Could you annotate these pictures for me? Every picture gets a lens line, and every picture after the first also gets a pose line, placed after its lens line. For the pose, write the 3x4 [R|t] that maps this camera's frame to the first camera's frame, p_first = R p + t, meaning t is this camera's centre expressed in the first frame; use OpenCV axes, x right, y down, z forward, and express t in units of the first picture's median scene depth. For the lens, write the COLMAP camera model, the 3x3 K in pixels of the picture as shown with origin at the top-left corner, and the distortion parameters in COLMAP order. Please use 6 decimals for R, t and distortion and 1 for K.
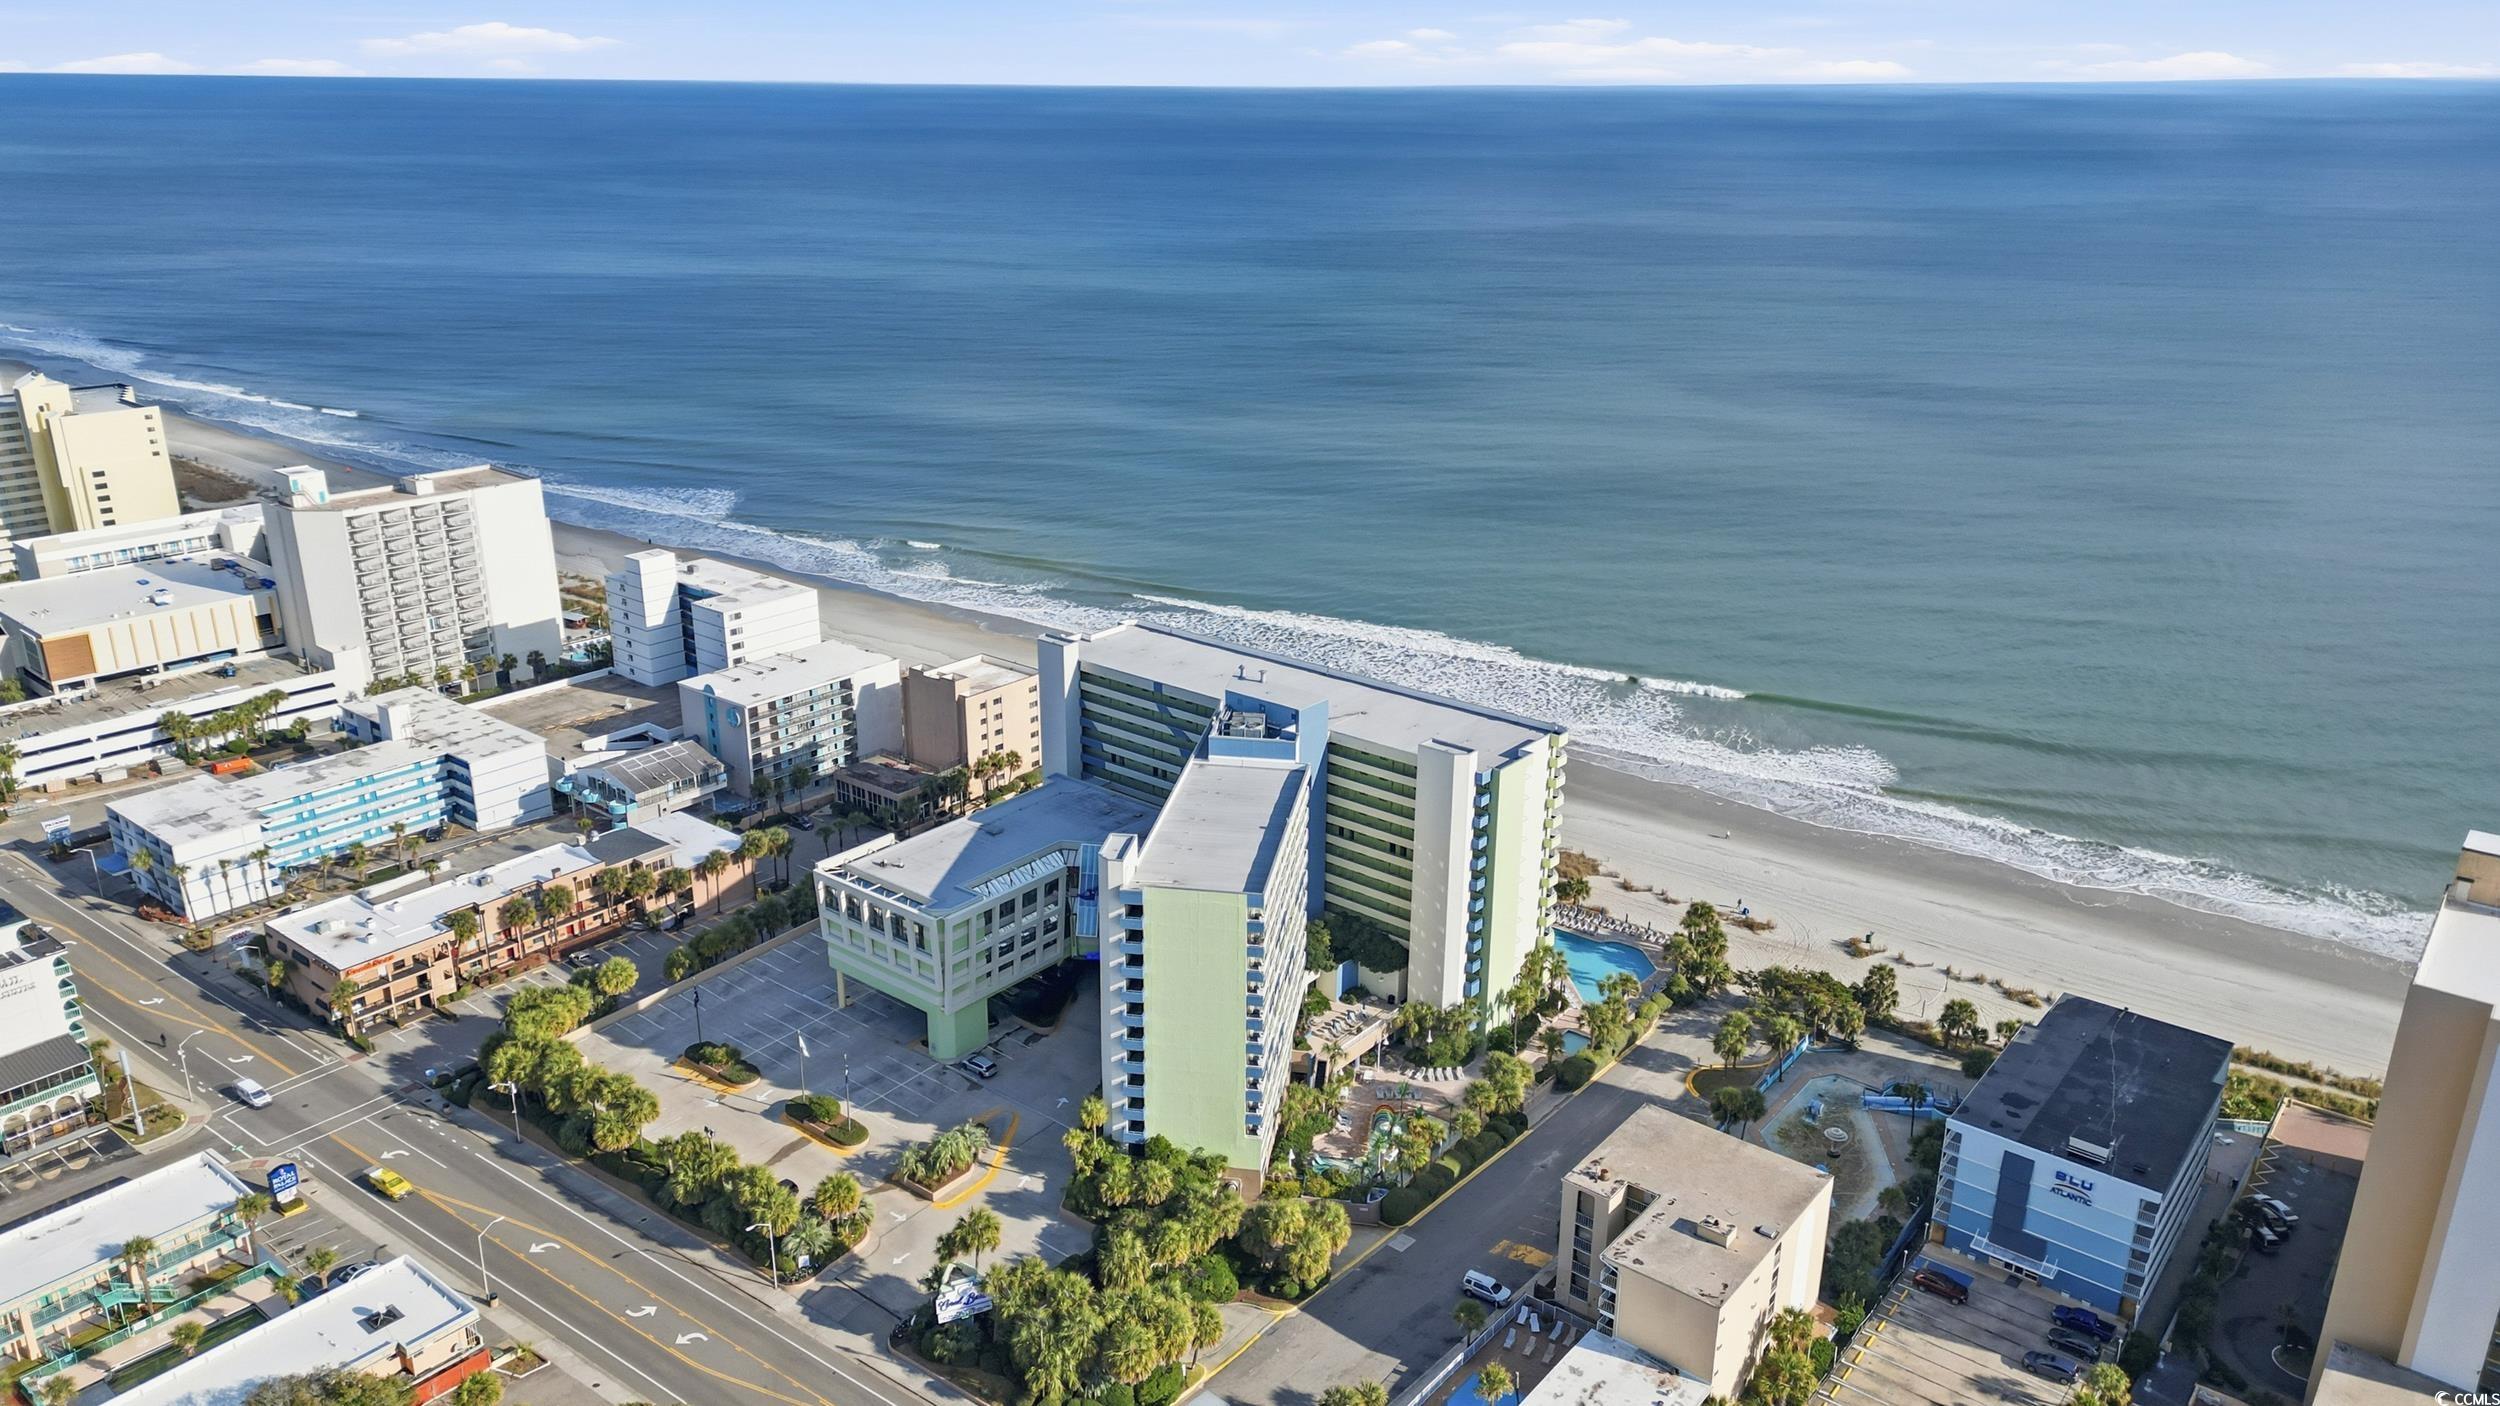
lens RADIAL K [[1780.8, 0, 1250.0], [0, 1780.8, 703.0], [0, 0, 1]] dist [0.092591, -0.081200]
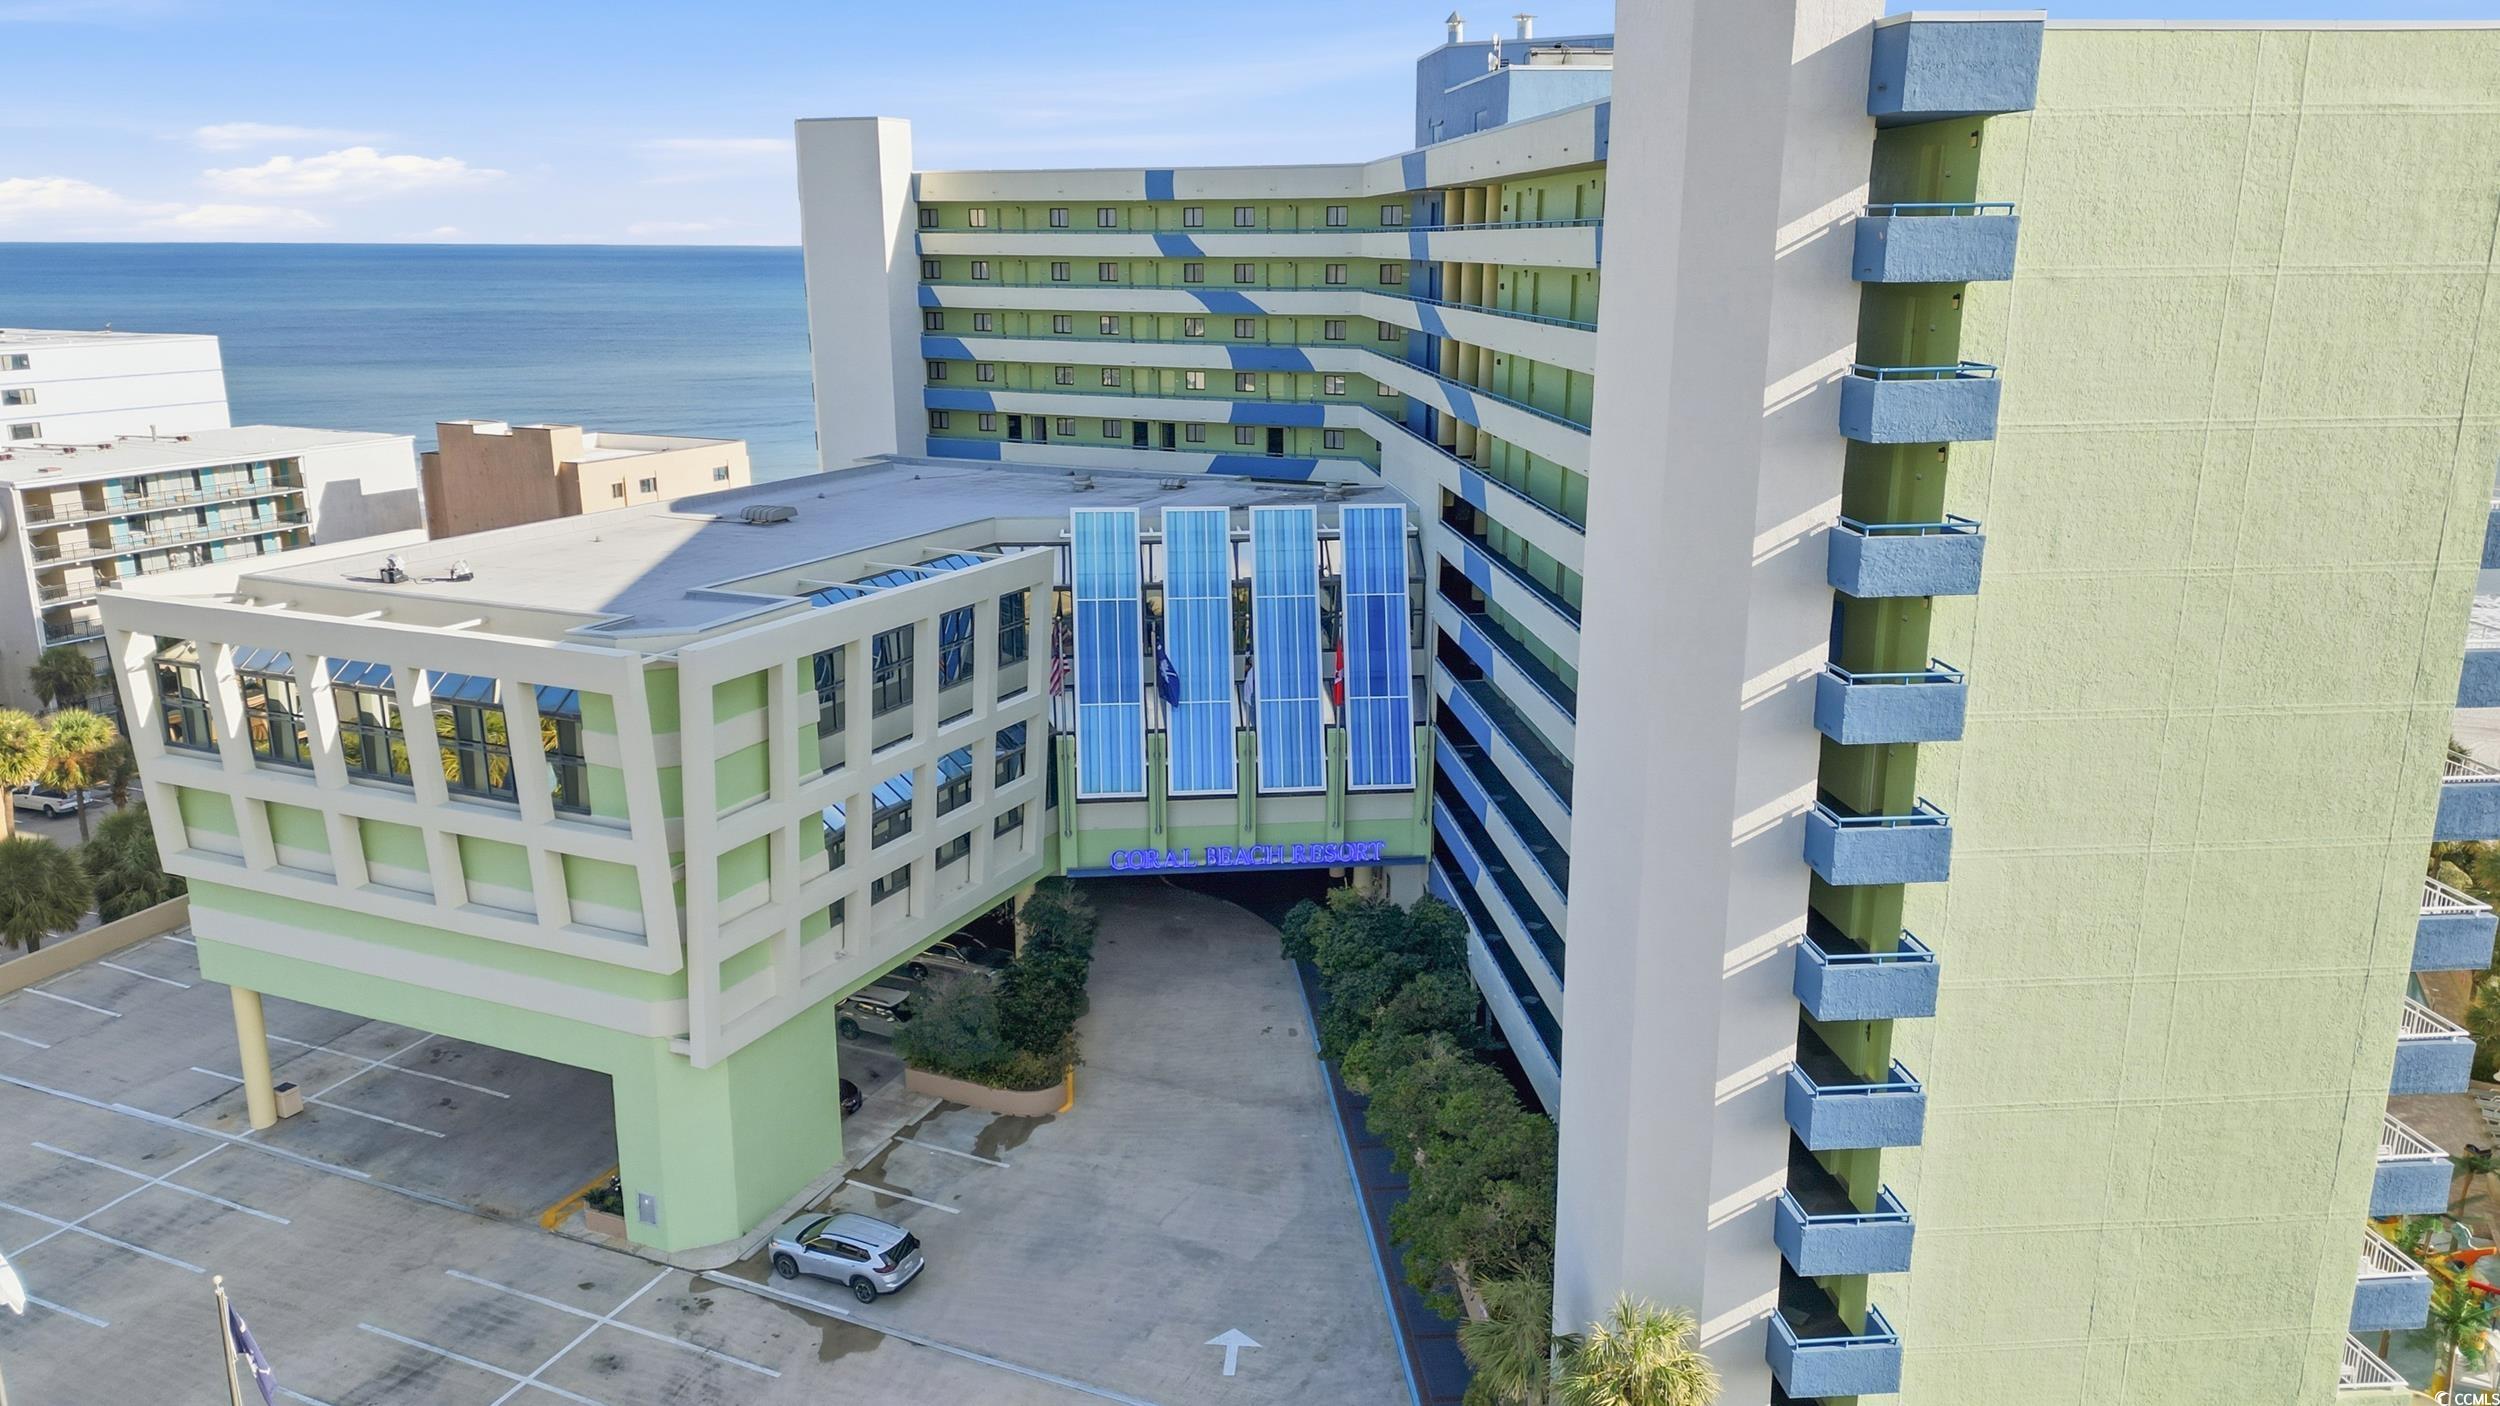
lens RADIAL K [[1780.8, 0, 1250.0], [0, 1780.8, 703.0], [0, 0, 1]] dist [0.092591, -0.081200]
pose [[0.968237, -0.074186, 0.238776, -0.146302], [0.093659, 0.993052, -0.071250, 0.143459], [-0.231832, 0.091351, 0.968457, 0.707334]]
